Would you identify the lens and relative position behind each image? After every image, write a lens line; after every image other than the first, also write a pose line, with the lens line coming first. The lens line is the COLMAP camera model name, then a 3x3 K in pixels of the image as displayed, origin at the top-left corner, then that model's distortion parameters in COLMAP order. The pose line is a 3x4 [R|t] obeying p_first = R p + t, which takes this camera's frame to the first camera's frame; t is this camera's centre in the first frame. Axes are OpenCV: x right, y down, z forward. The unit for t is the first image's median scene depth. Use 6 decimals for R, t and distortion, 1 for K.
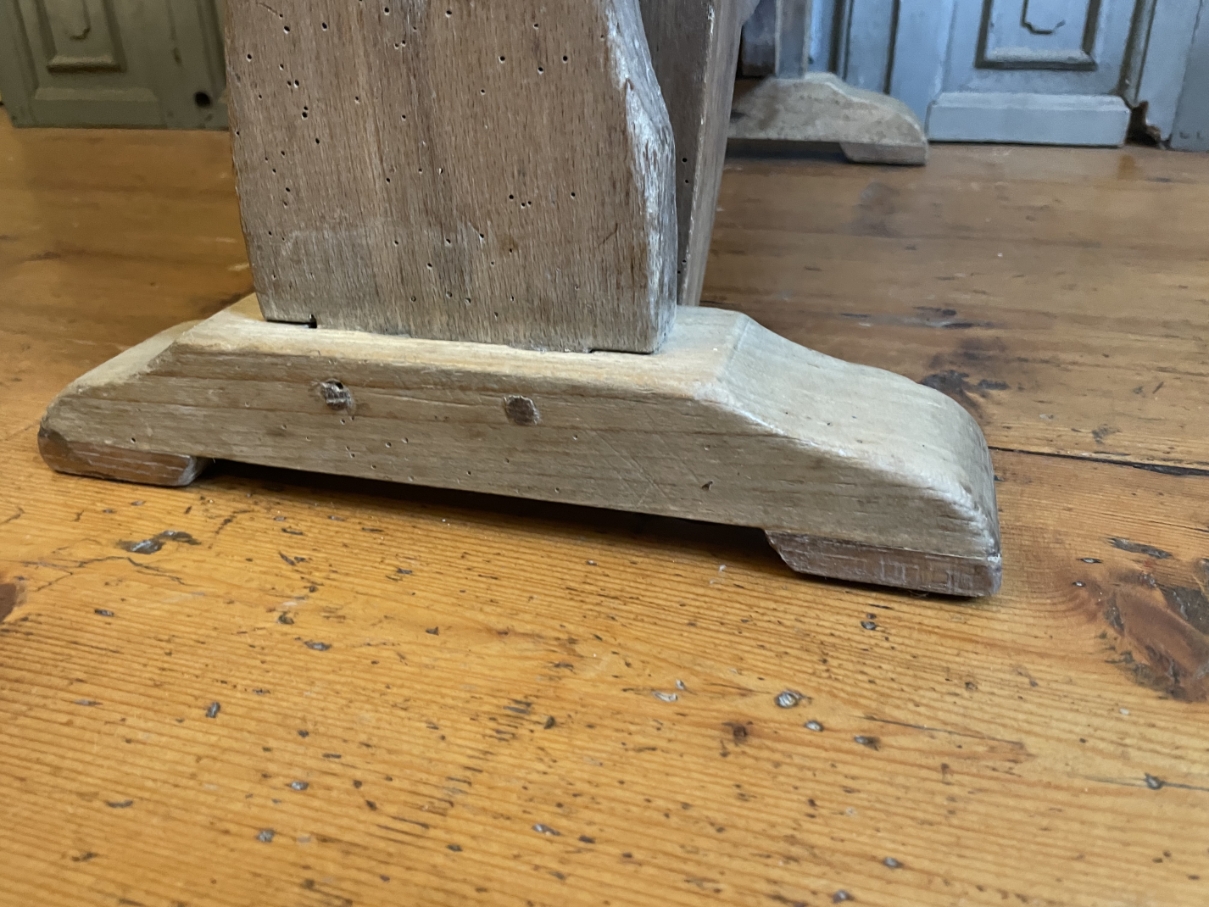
lens RADIAL K [[924.8, 0, 615.3], [0, 924.8, 456.5], [0, 0, 1]] dist [0.077566, -0.115350]
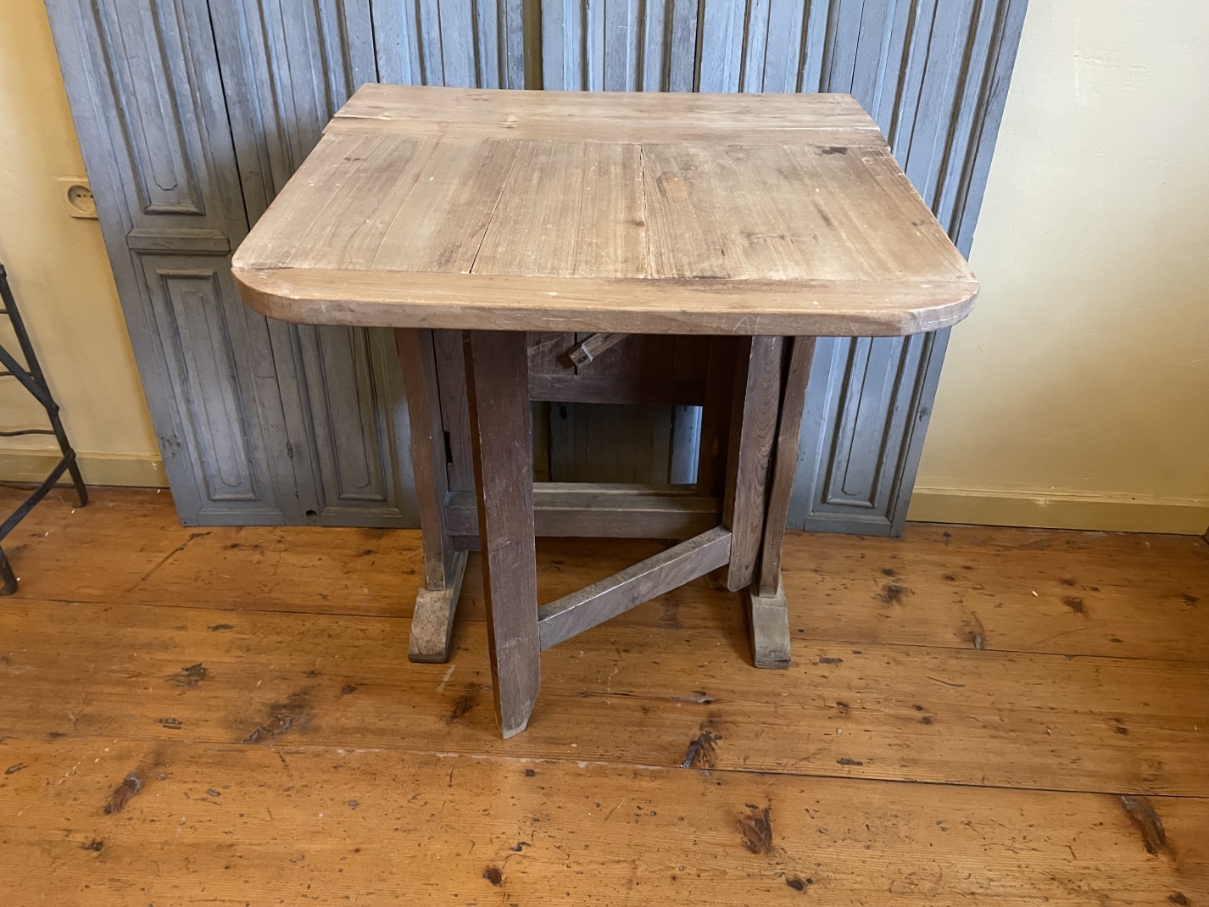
lens RADIAL K [[924.8, 0, 603.7], [0, 924.8, 443.4], [0, 0, 1]] dist [0.077566, -0.115350]
pose [[0.968738, -0.095668, 0.228898, -0.926078], [0.081739, 0.994220, 0.069603, -1.923431], [-0.234234, -0.048717, 0.970959, -2.944490]]
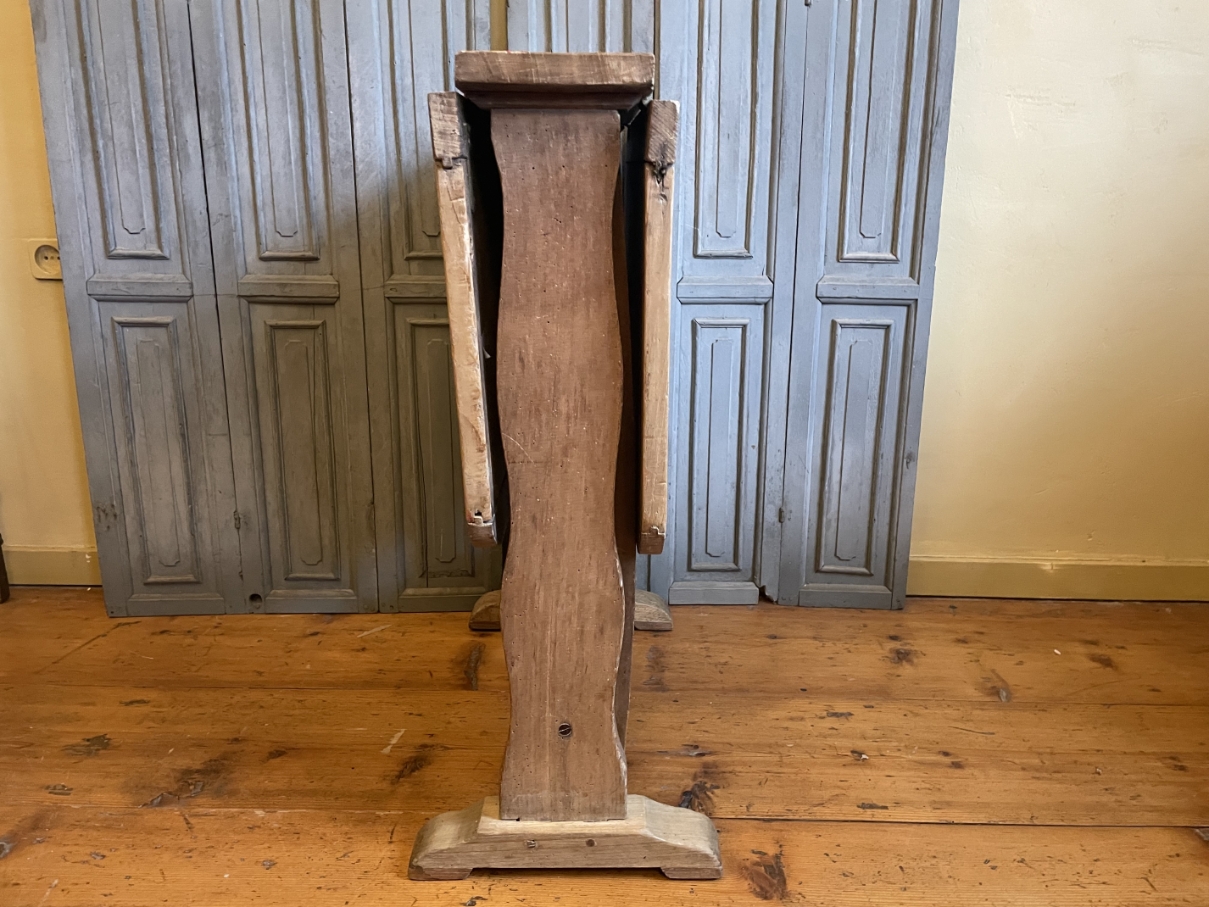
lens RADIAL K [[924.8, 0, 615.2], [0, 924.8, 432.0], [0, 0, 1]] dist [0.077566, -0.115350]
pose [[0.960009, -0.042605, 0.276707, -0.873738], [0.108869, 0.967375, -0.228764, -0.691879], [-0.257934, 0.249740, 0.933327, -2.562342]]
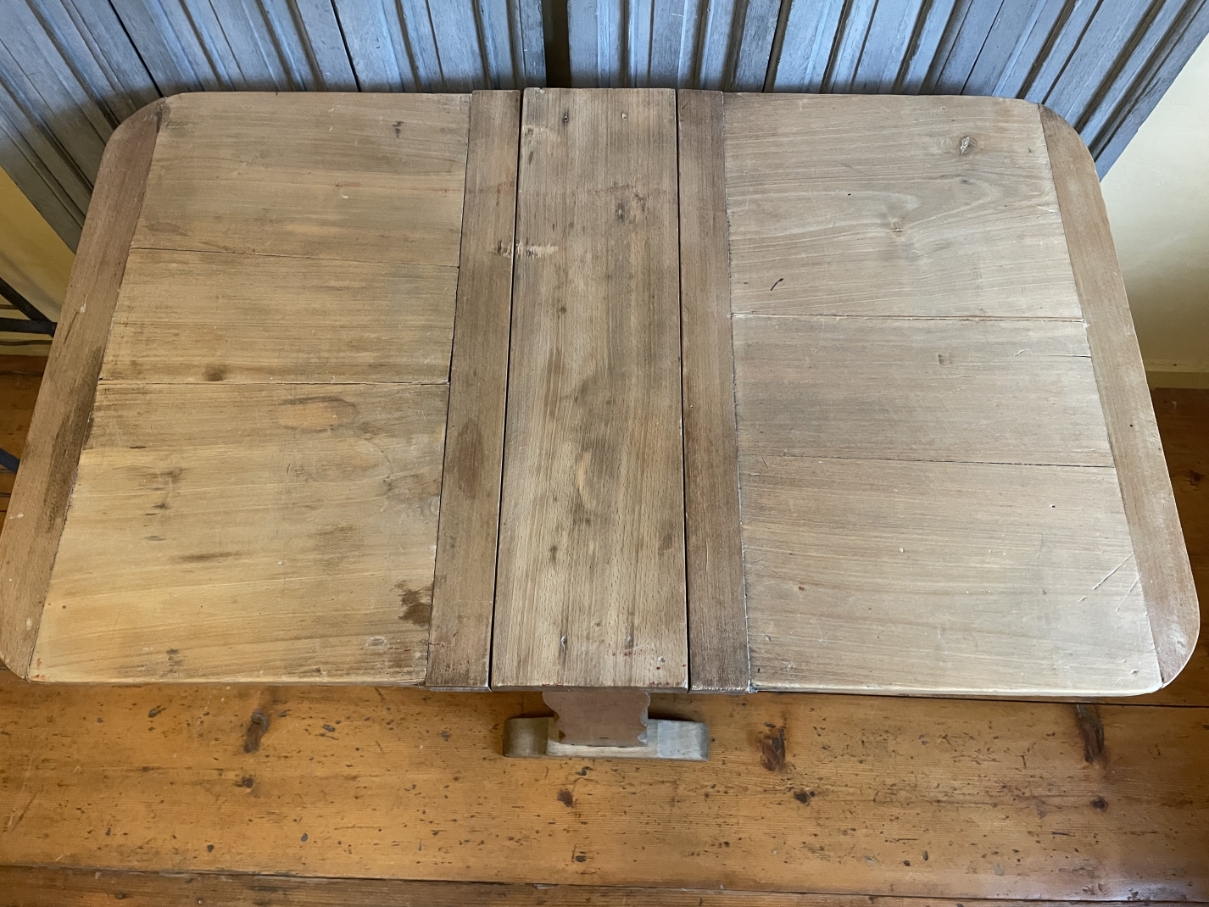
lens RADIAL K [[924.8, 0, 609.0], [0, 924.8, 443.6], [0, 0, 1]] dist [0.077566, -0.115350]
pose [[0.963815, -0.231075, 0.132907, -0.647769], [0.101290, 0.778644, 0.619236, -4.500823], [-0.246577, -0.583367, 0.773875, -1.922918]]
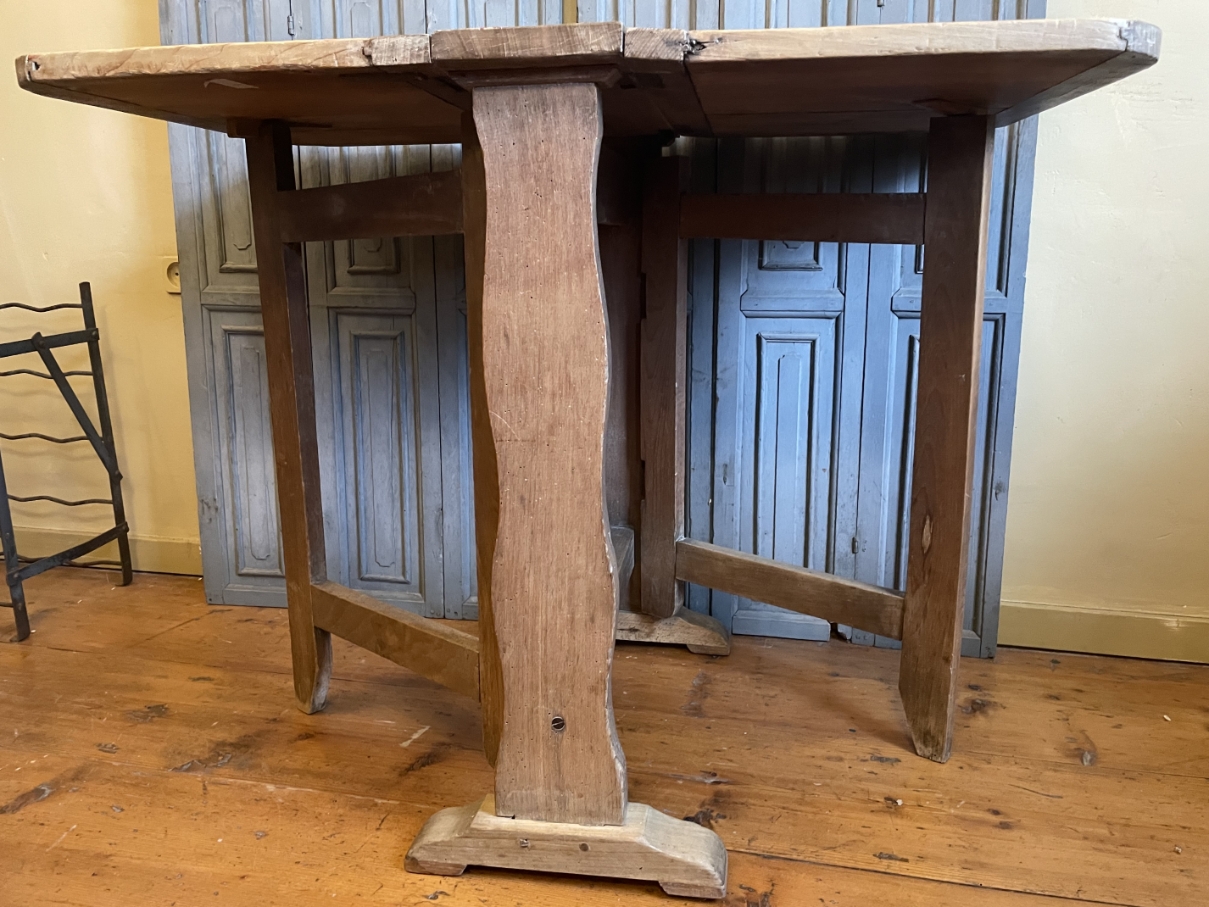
lens RADIAL K [[924.8, 0, 615.7], [0, 924.8, 432.0], [0, 0, 1]] dist [0.077566, -0.115350]
pose [[0.997181, 0.006028, 0.074790, -0.146681], [0.016822, 0.953431, -0.301142, -0.441907], [-0.073123, 0.301552, 0.950642, -2.537317]]
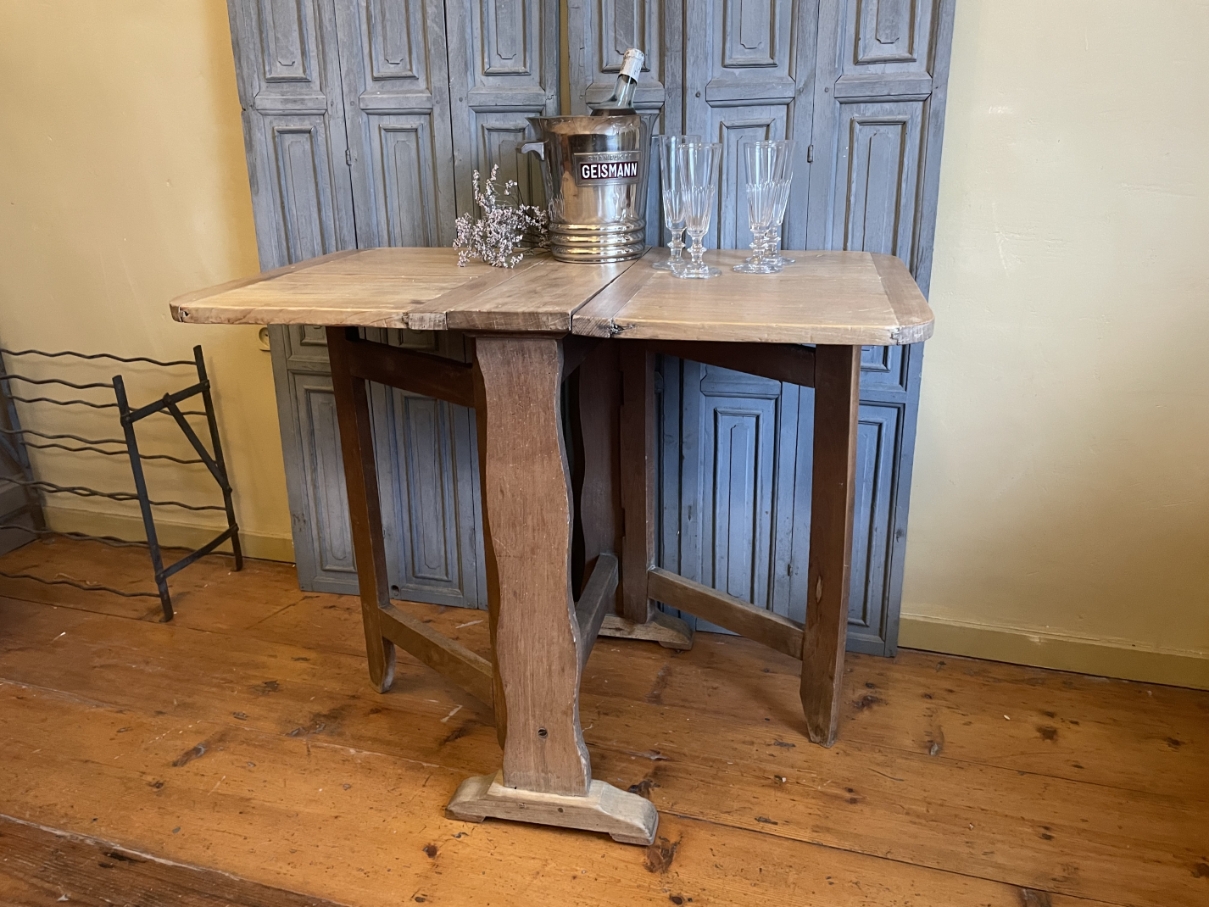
lens RADIAL K [[924.8, 0, 608.3], [0, 924.8, 440.5], [0, 0, 1]] dist [0.077566, -0.115350]
pose [[0.999967, 0.008135, -0.000230, 0.255886], [-0.008049, 0.984308, -0.176276, -1.090015], [-0.001208, 0.176272, 0.984341, -4.179475]]
